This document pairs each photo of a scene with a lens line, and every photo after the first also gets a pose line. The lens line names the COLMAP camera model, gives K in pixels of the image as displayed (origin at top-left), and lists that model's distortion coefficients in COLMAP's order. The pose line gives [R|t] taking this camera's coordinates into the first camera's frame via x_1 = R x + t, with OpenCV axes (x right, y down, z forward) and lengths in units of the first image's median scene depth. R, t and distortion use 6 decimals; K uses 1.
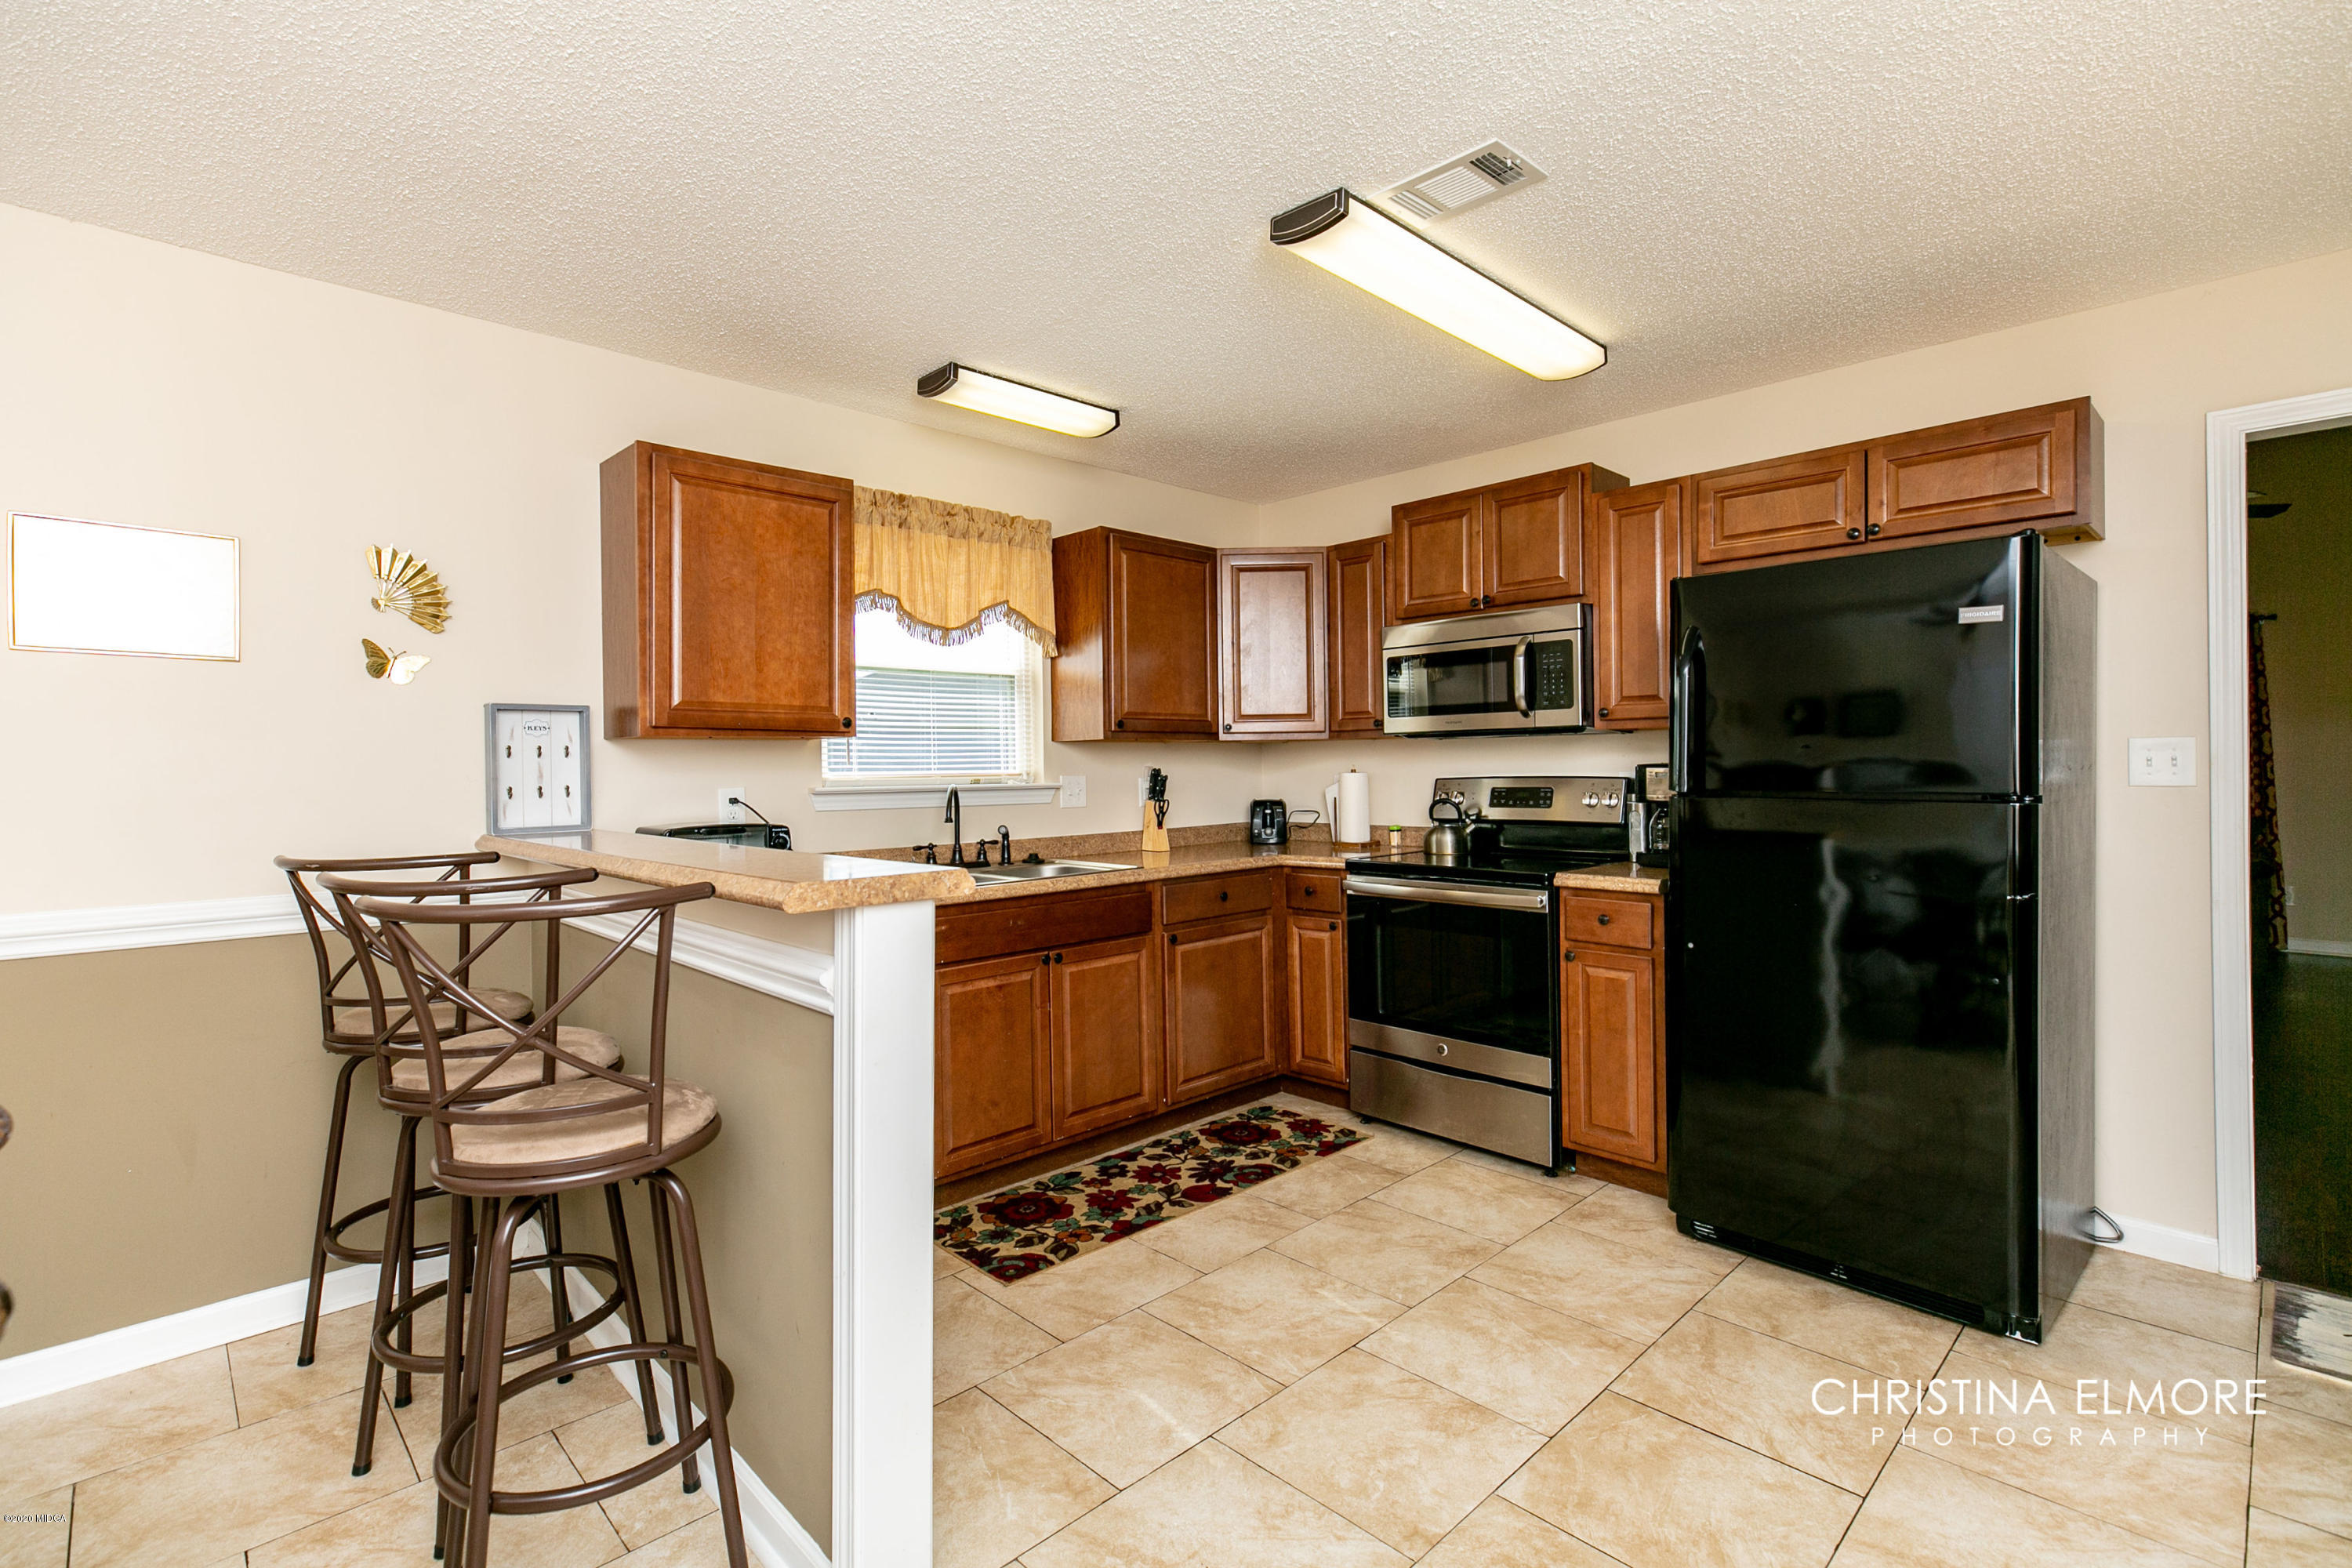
lens RADIAL K [[1077.8, 0, 1154.9], [0, 1077.8, 767.0], [0, 0, 1]] dist [-0.000631, -0.000134]
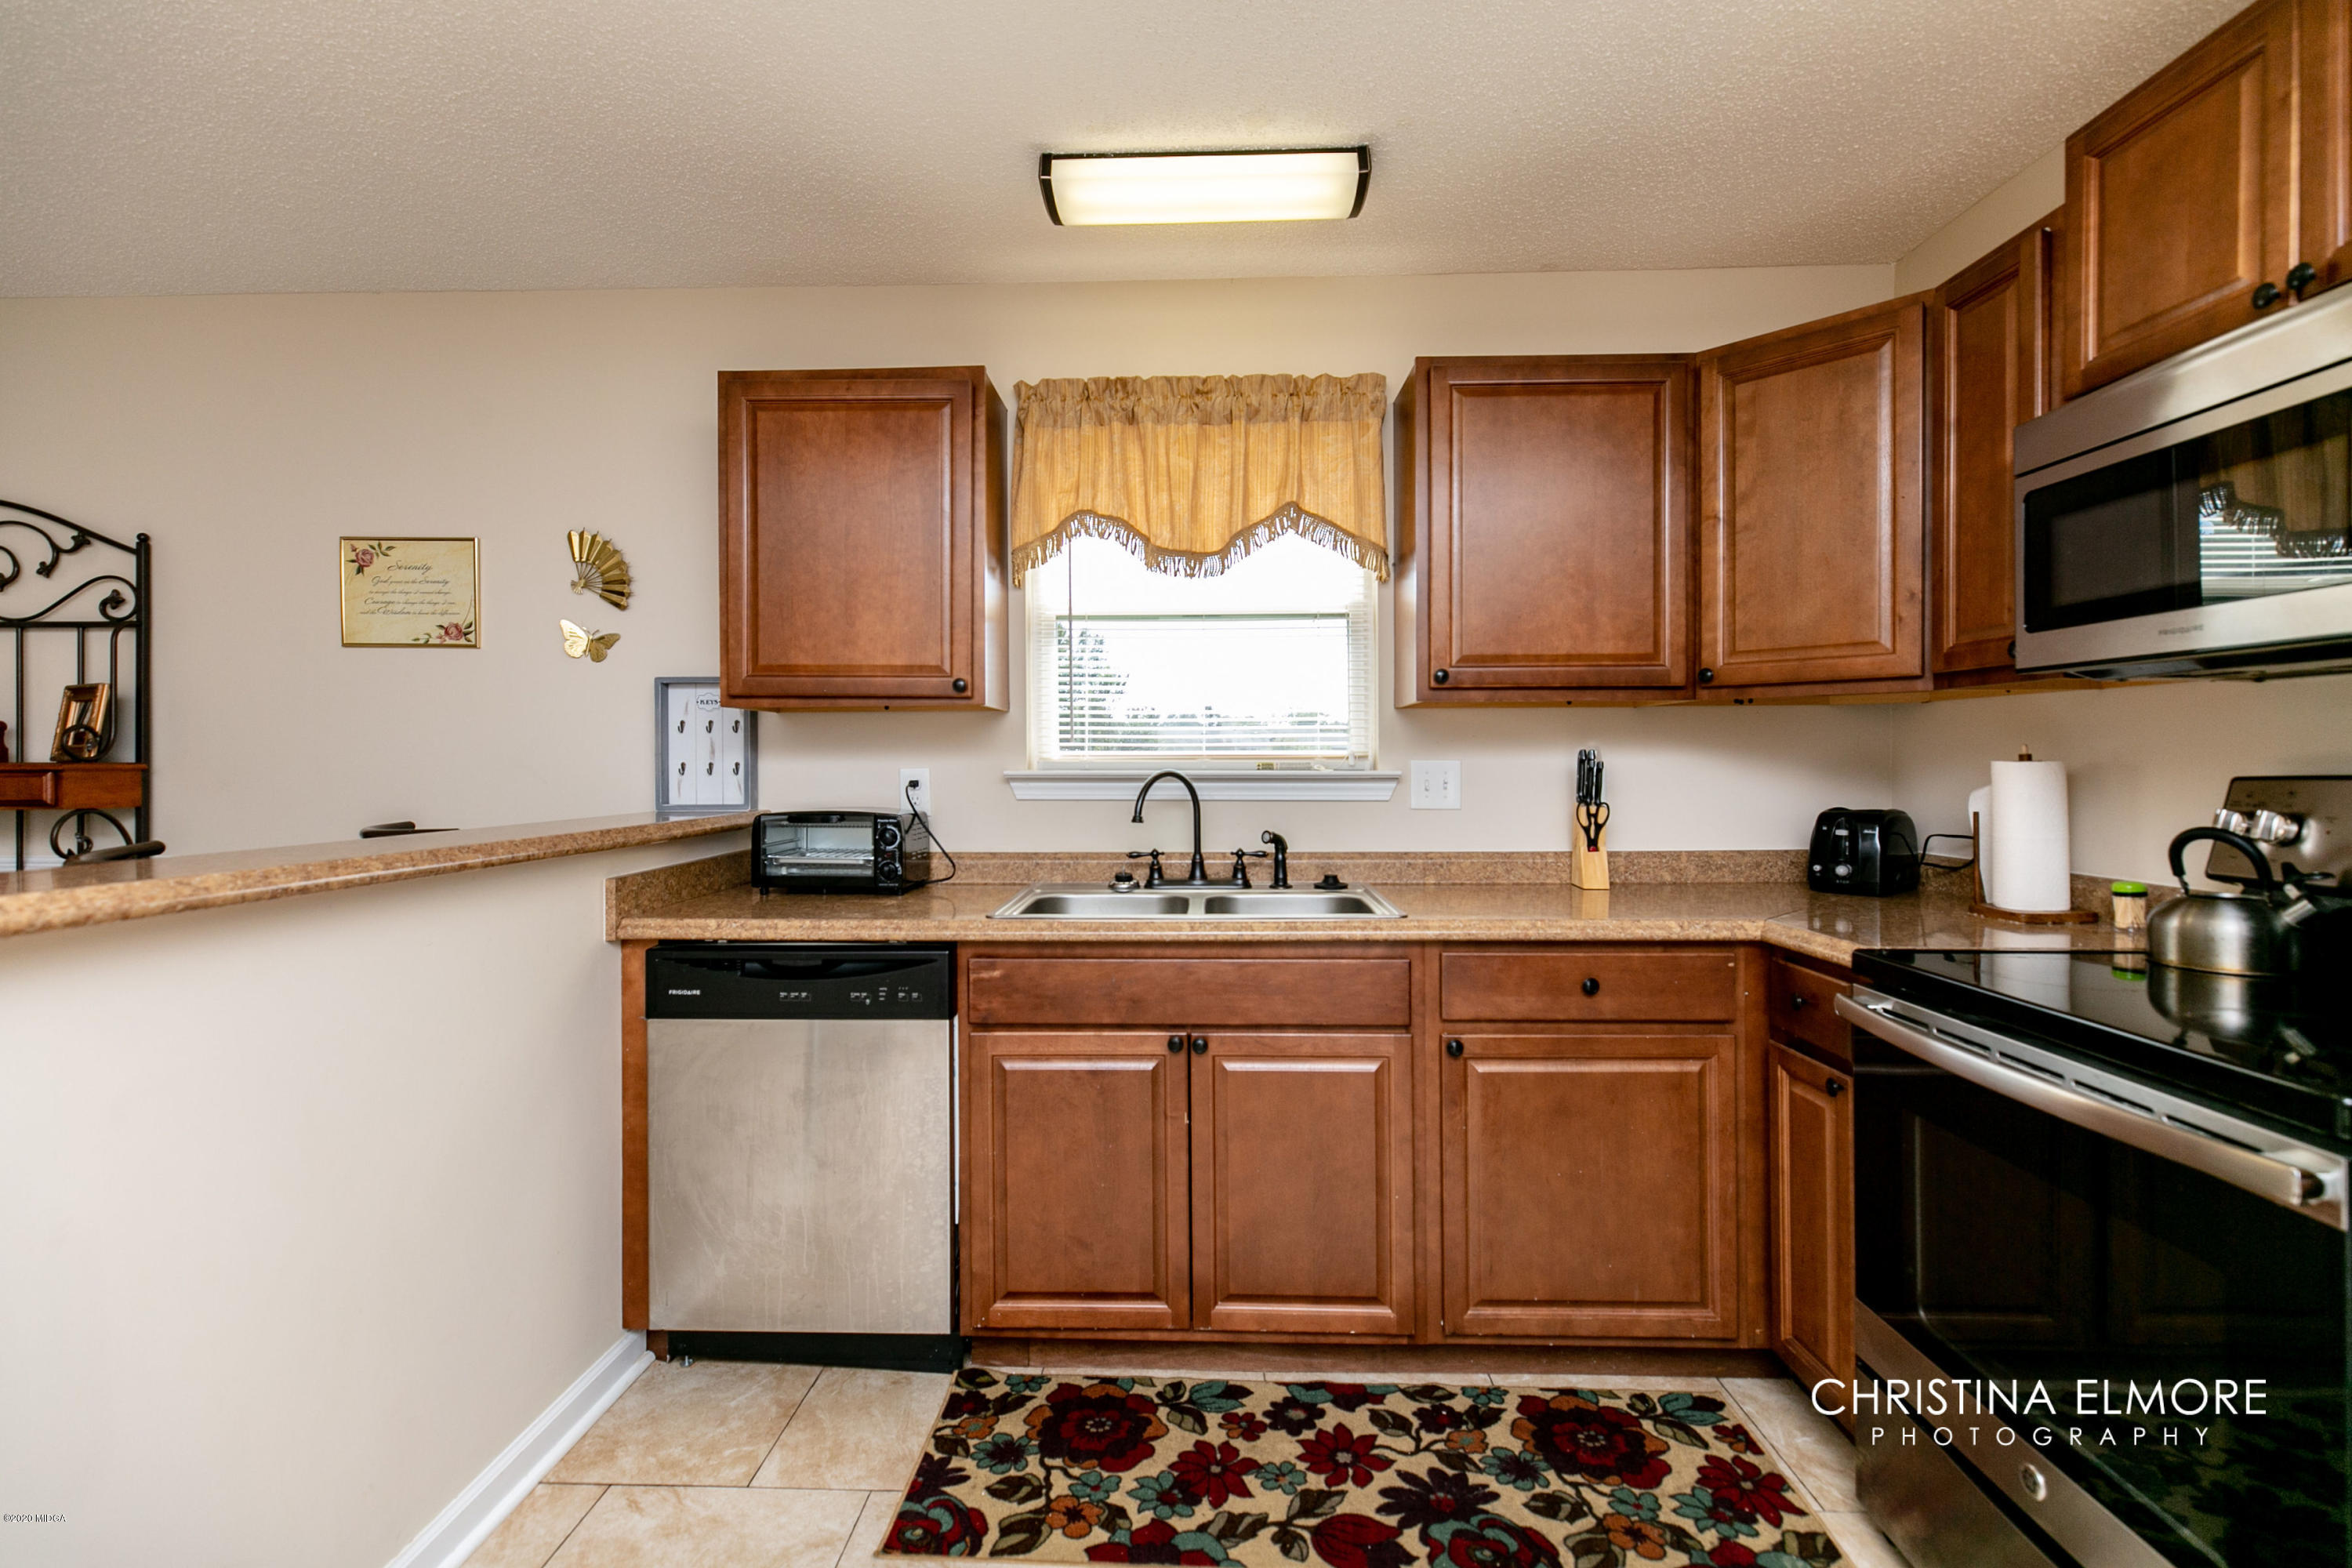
lens RADIAL K [[1053.9, 0, 1174.7], [0, 1053.9, 767.4], [0, 0, 1]] dist [0.000460, -0.000112]
pose [[0.699679, 0.016535, -0.714266, 0.306583], [-0.006713, 0.999840, 0.016570, 0.003088], [0.714426, -0.006799, 0.699678, 0.503295]]
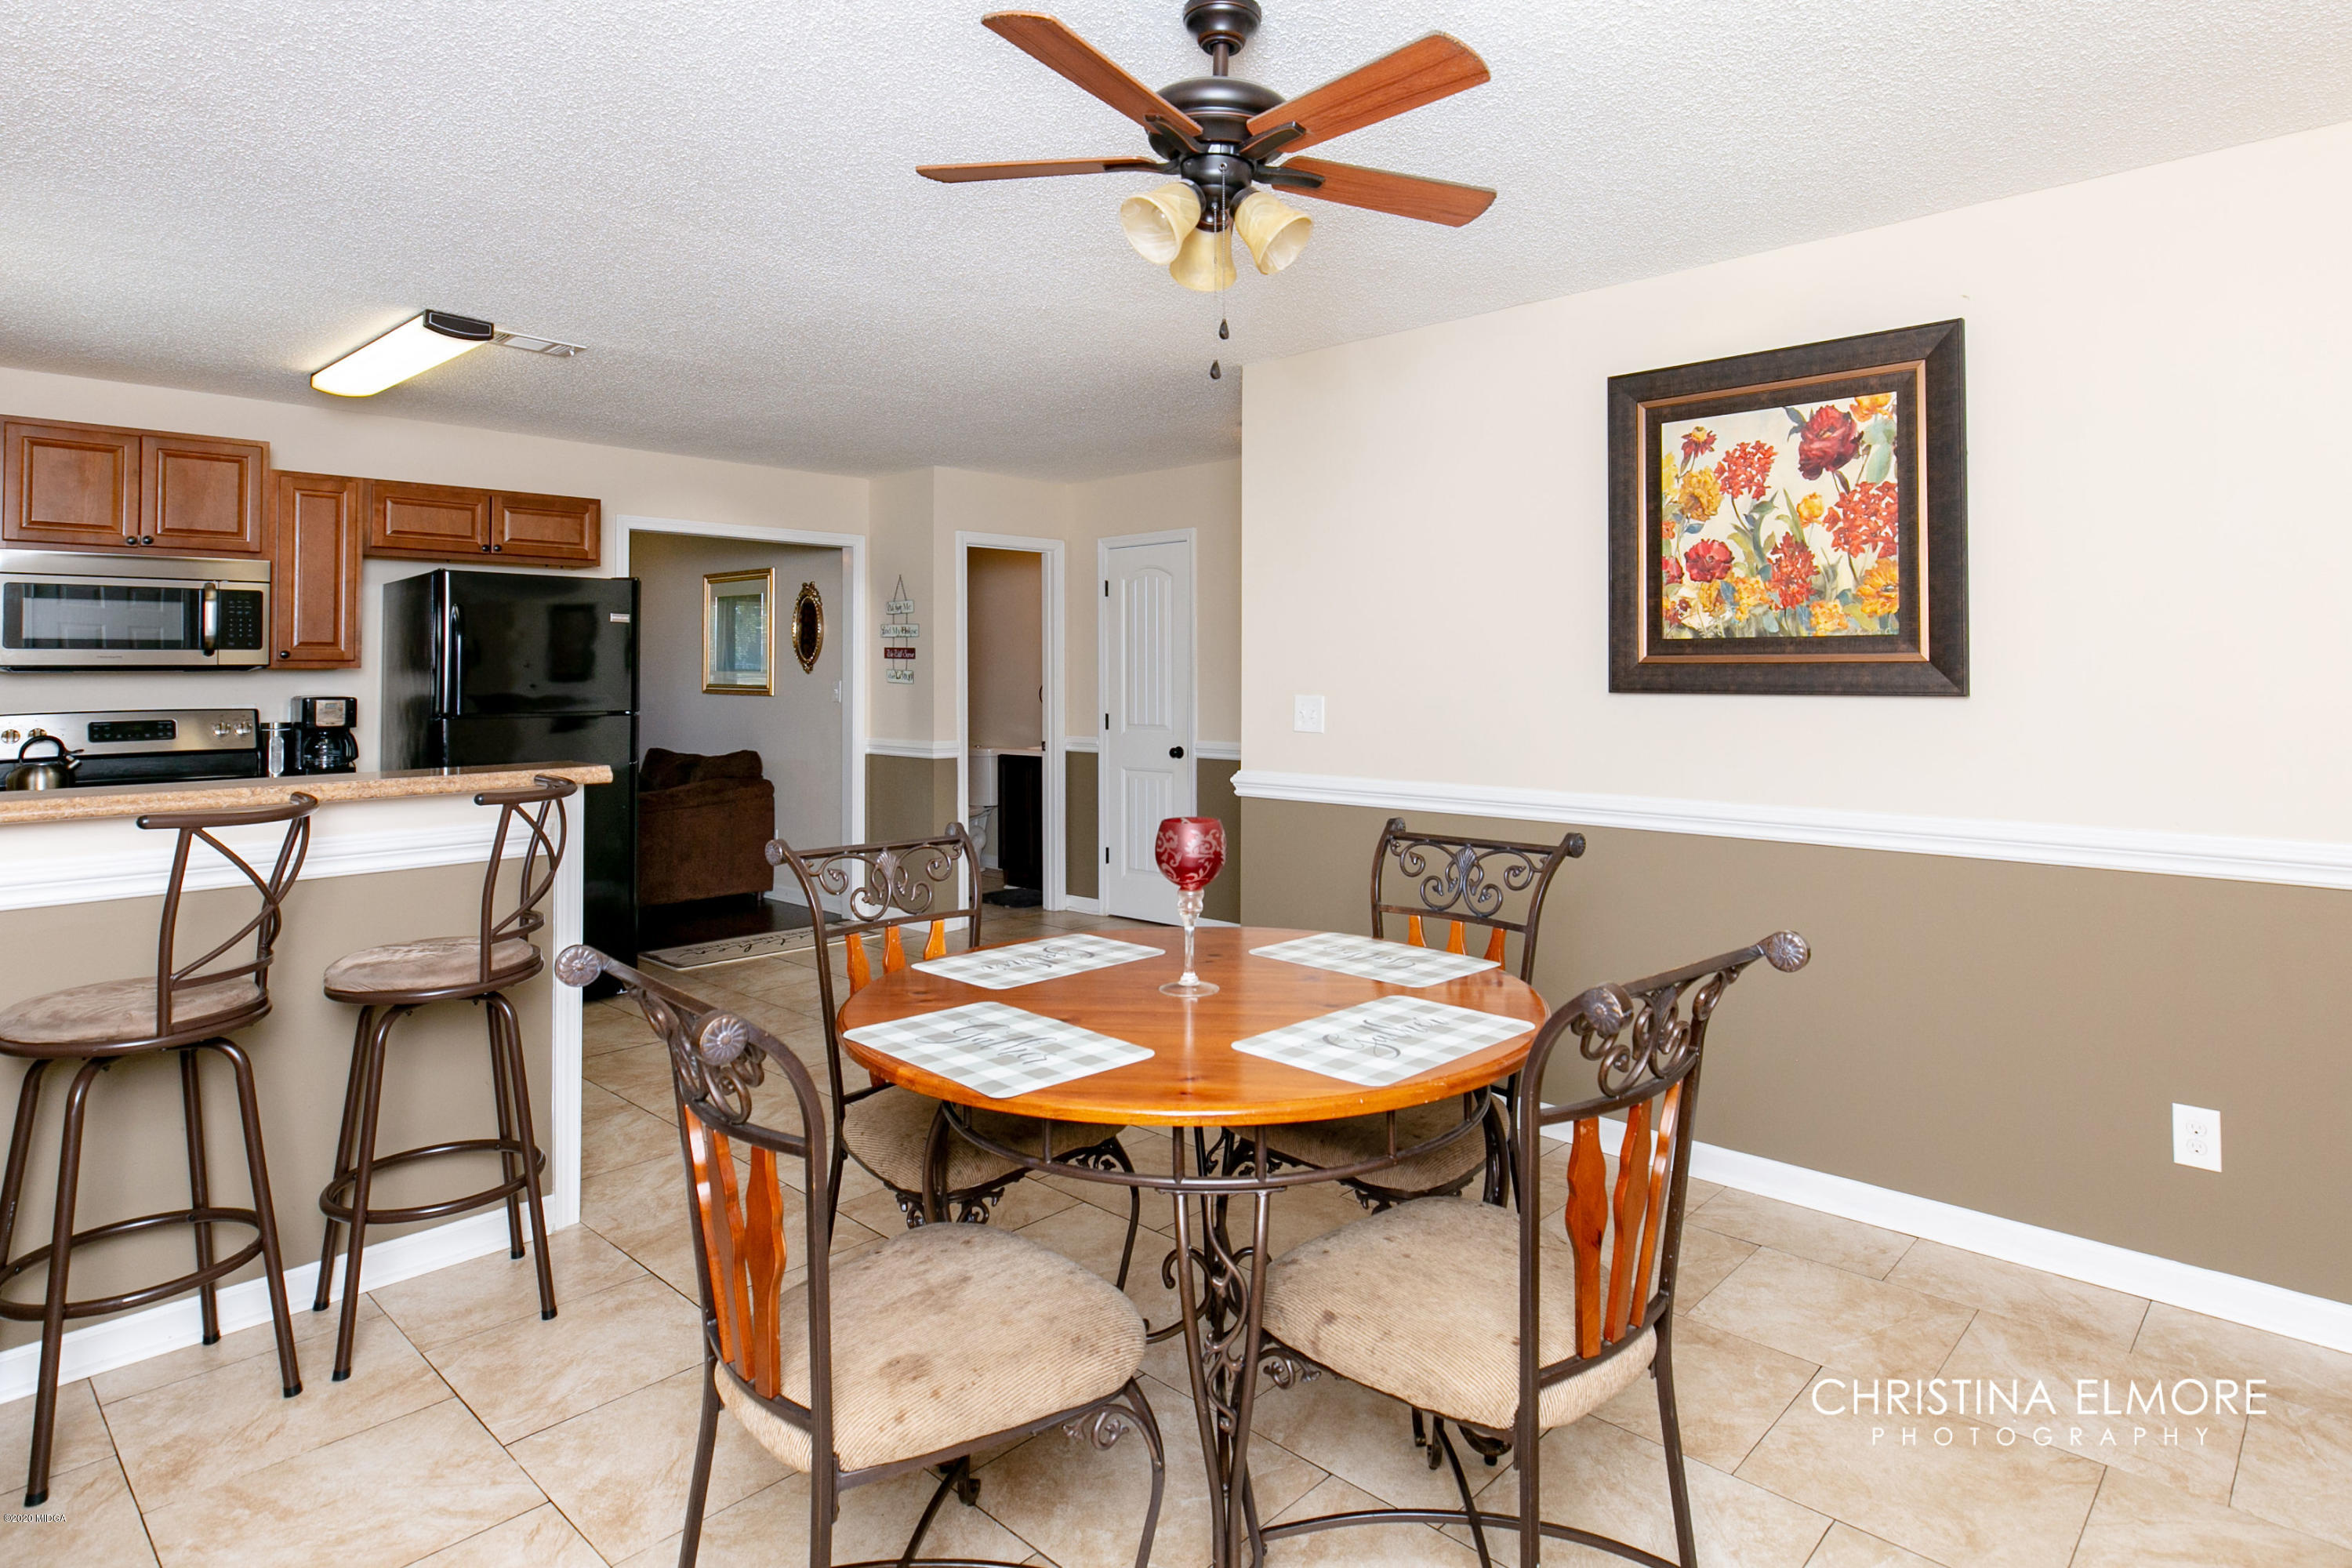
lens RADIAL K [[1288.2, 0, 1154.3], [0, 1288.2, 760.5], [0, 0, 1]] dist [0.002384, 0.000227]
pose [[-0.053296, -0.051224, 0.997264, -1.006452], [0.005357, 0.998654, 0.051582, -0.001645], [-0.998564, 0.008091, -0.052950, 0.104583]]
